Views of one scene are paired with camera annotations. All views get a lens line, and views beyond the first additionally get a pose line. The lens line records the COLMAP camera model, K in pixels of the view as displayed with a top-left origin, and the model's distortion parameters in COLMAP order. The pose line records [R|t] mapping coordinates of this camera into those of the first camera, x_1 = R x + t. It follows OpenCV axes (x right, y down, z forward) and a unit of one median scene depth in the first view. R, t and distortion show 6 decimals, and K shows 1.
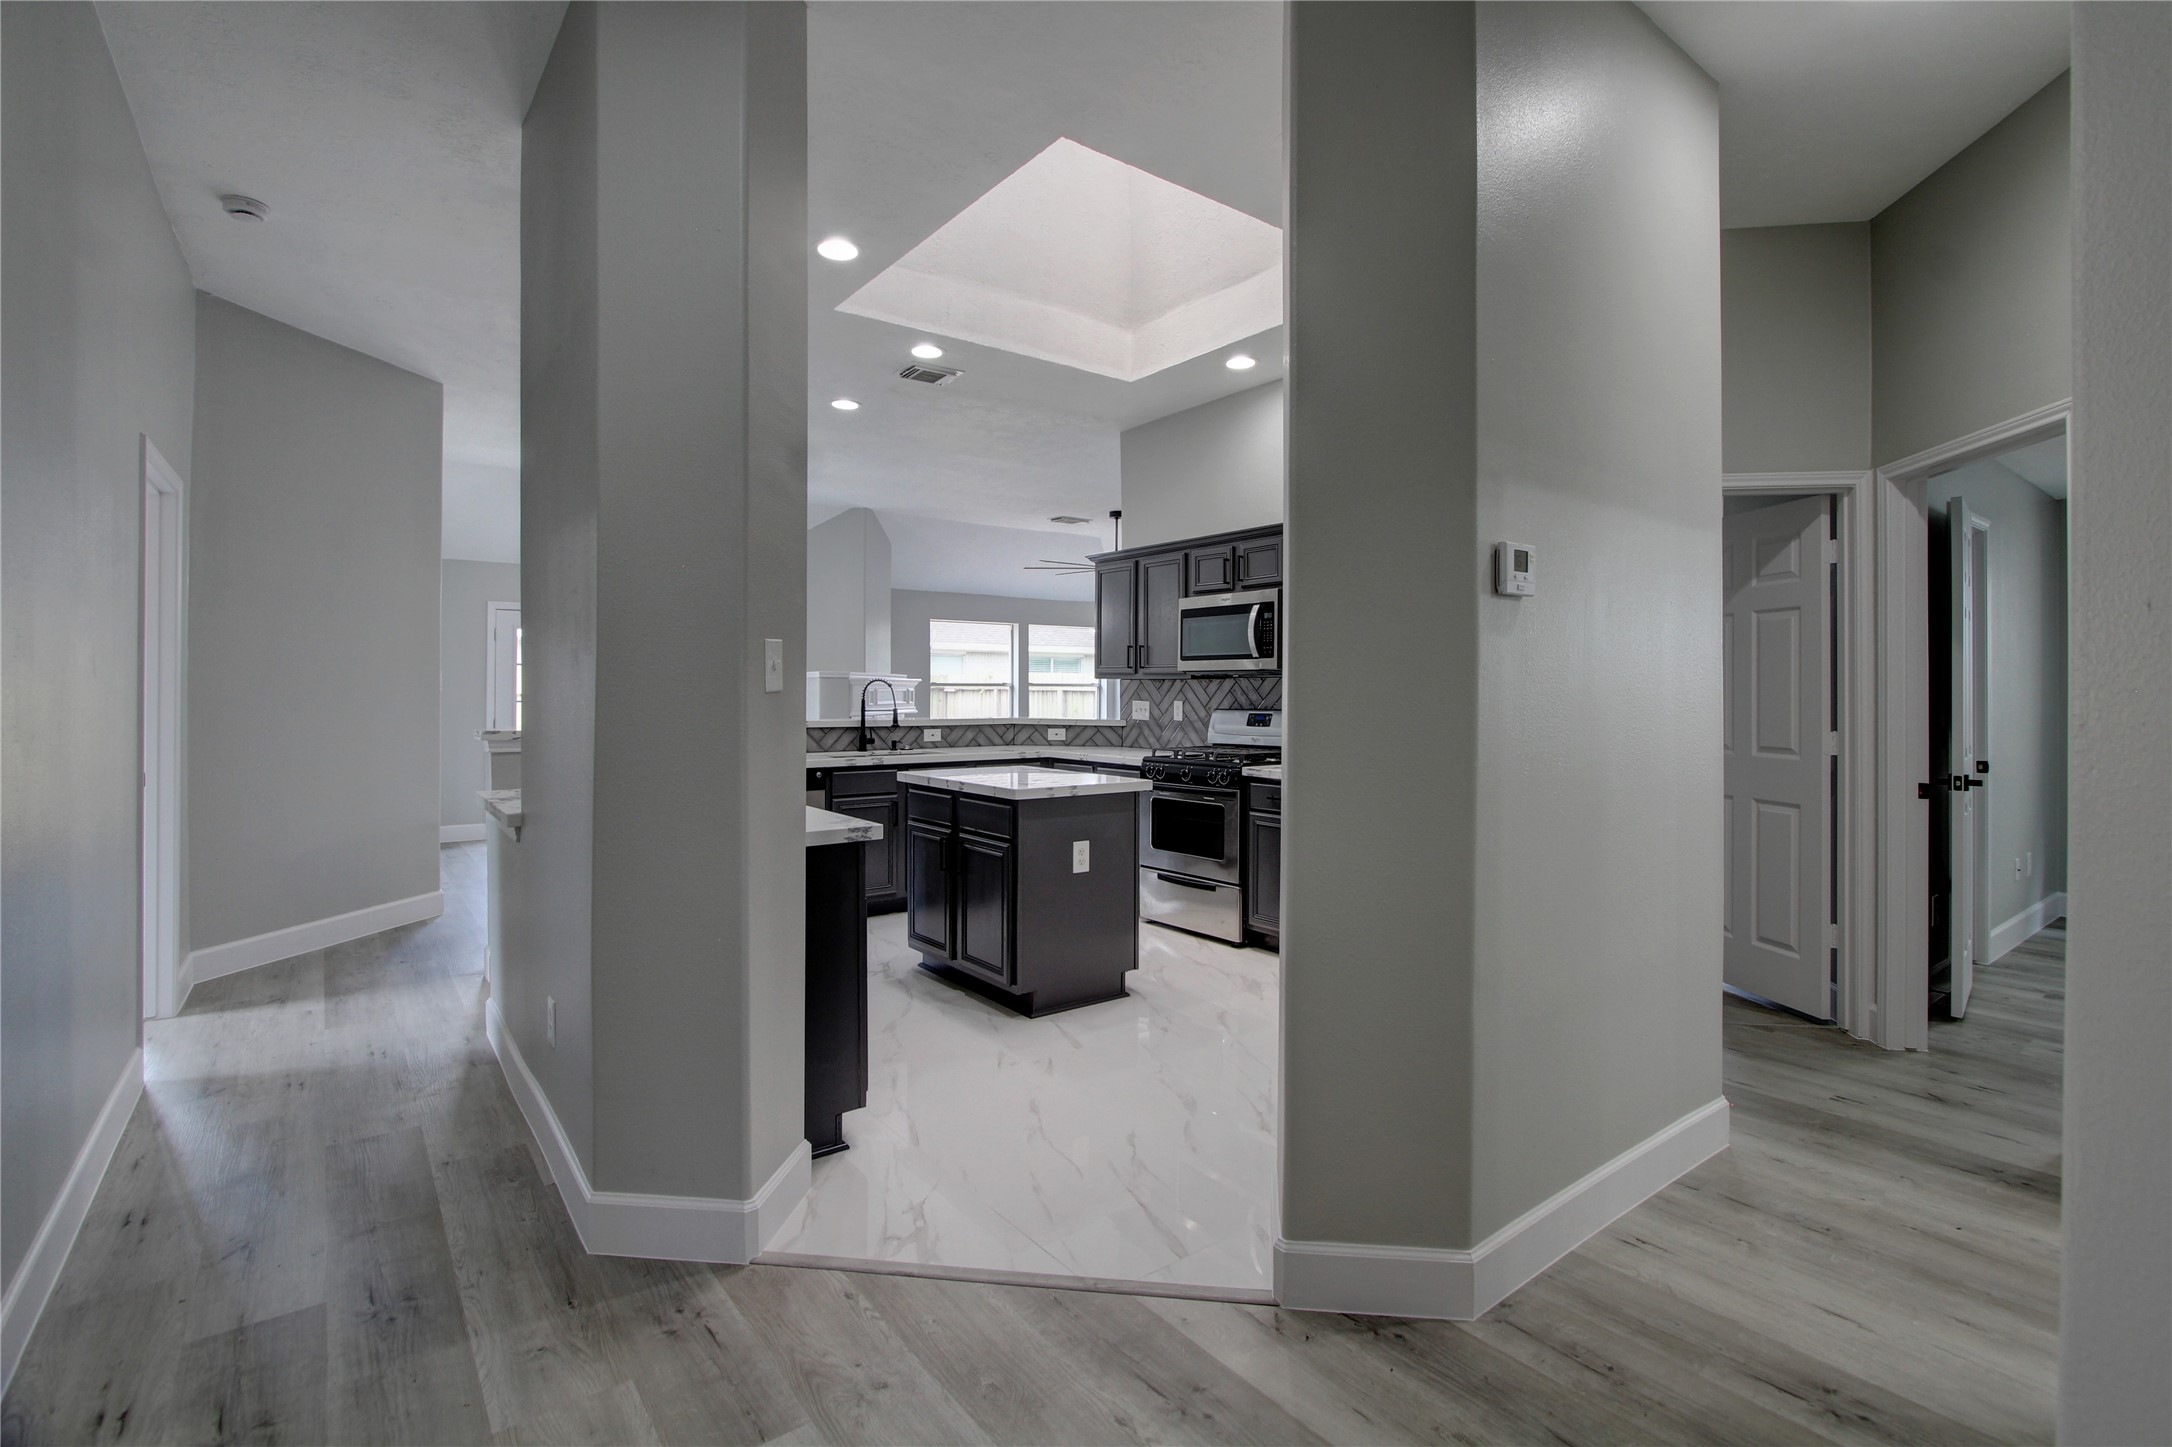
lens RADIAL K [[1032.7, 0, 1089.9], [0, 1032.7, 679.9], [0, 0, 1]] dist [-0.015011, 0.002517]
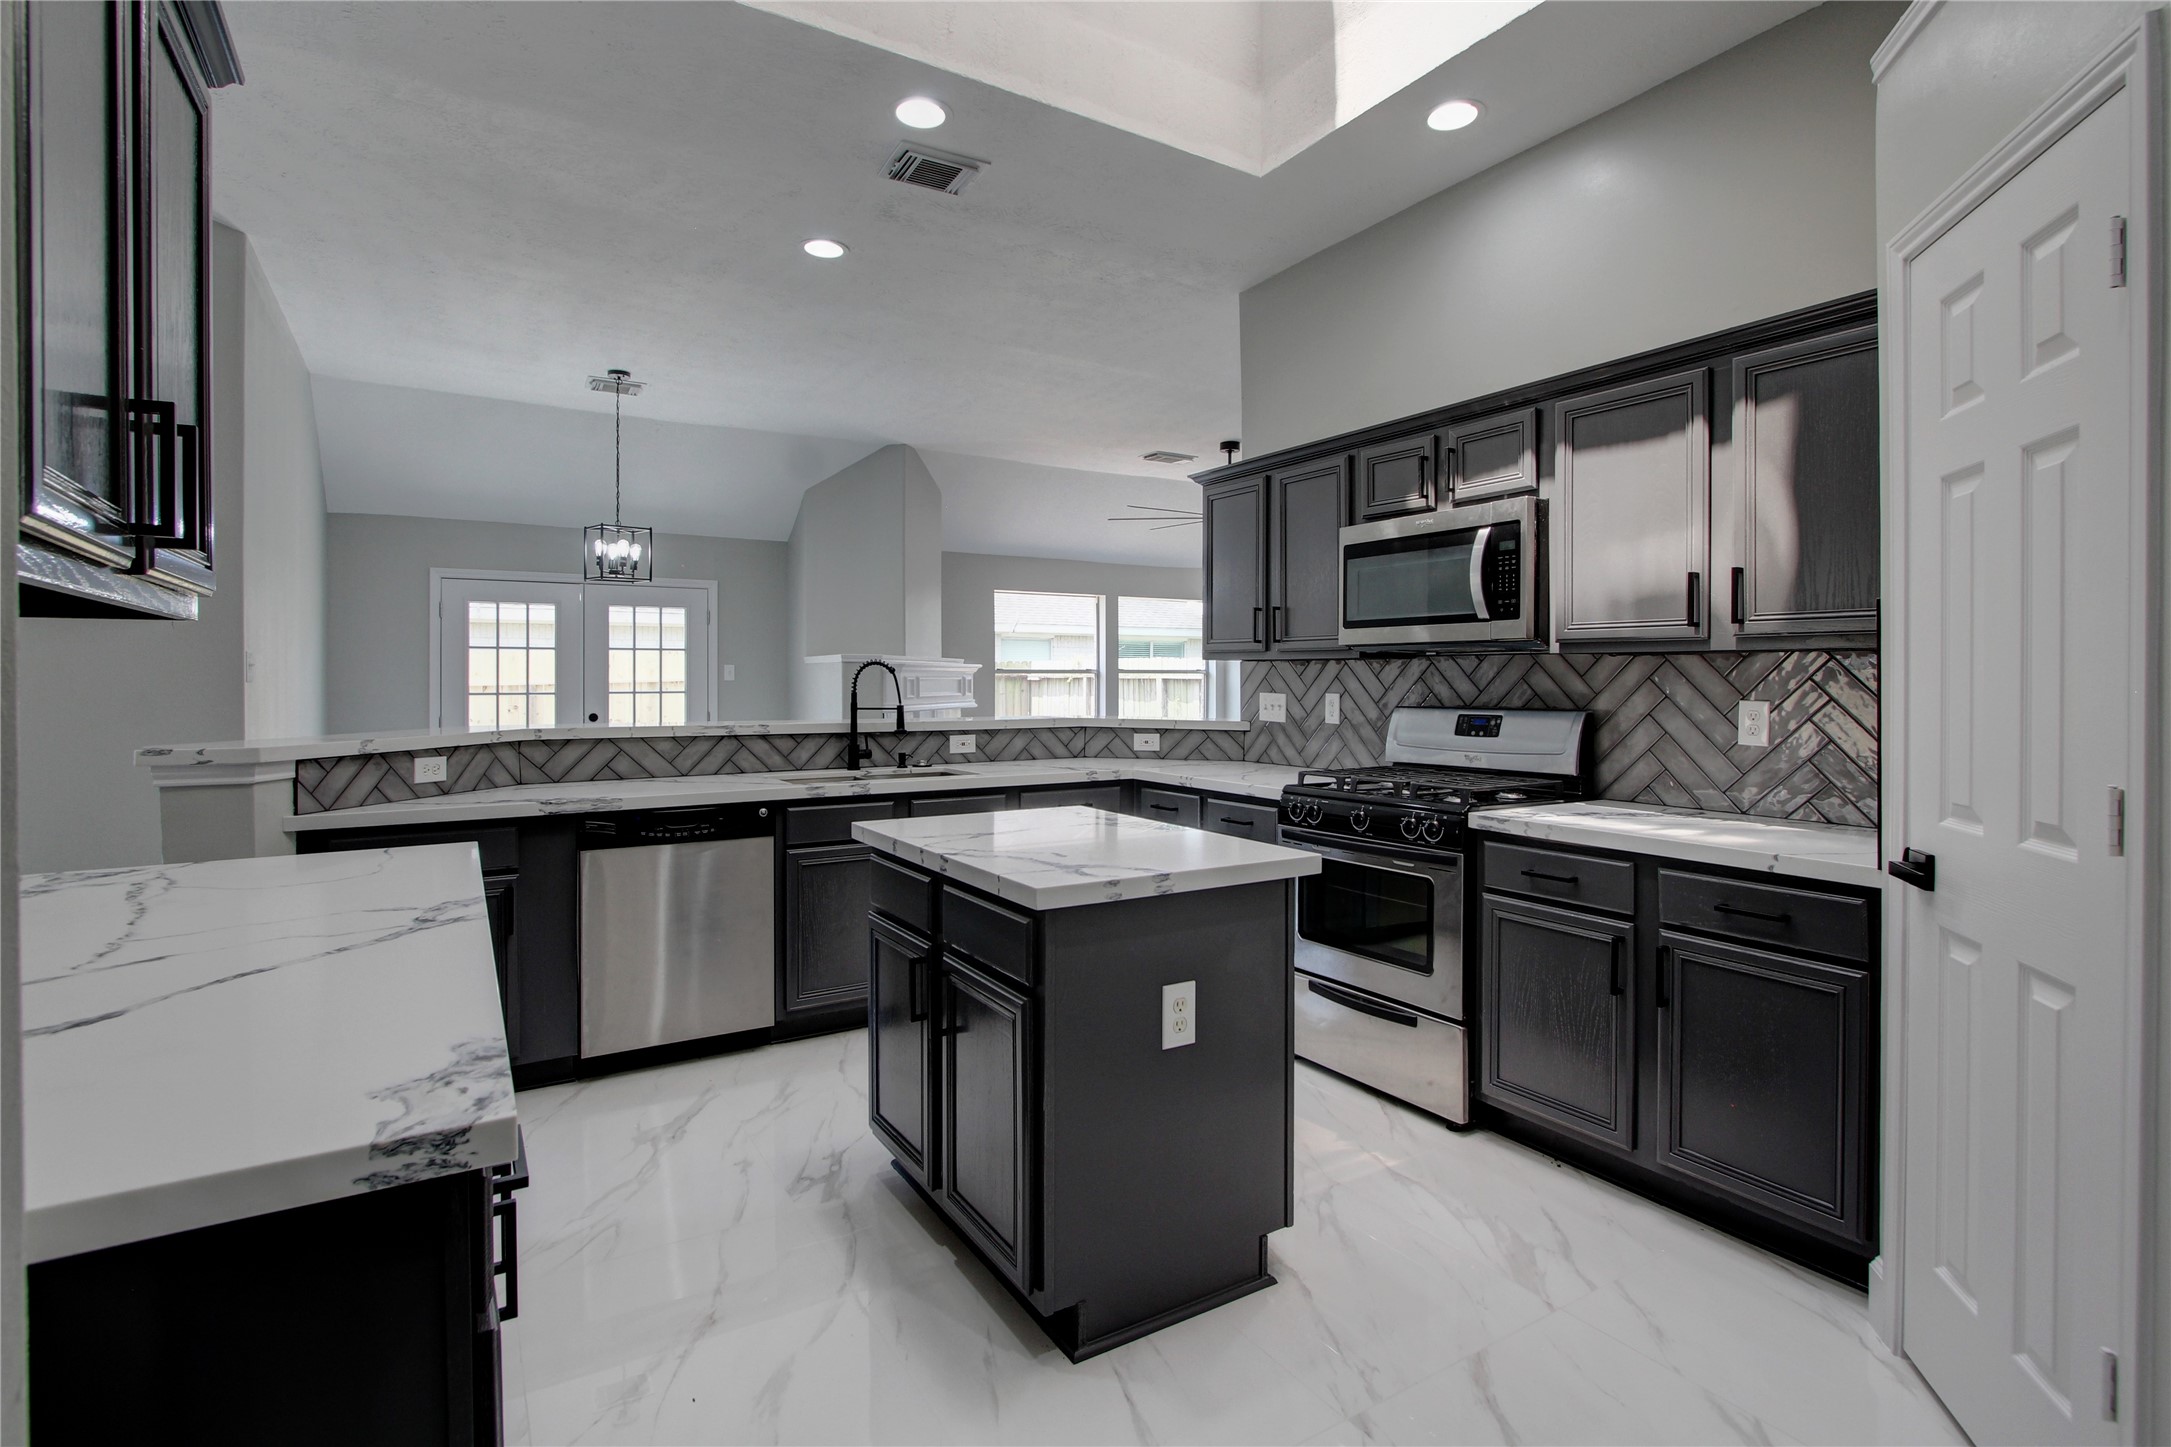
lens RADIAL K [[1009.2, 0, 1103.0], [0, 1009.2, 675.2], [0, 0, 1]] dist [-0.015323, 0.000166]
pose [[0.995910, -0.002803, -0.090304, -0.000612], [0.003384, 0.999975, 0.006283, 0.004714], [0.090284, -0.006563, 0.995894, 0.373973]]
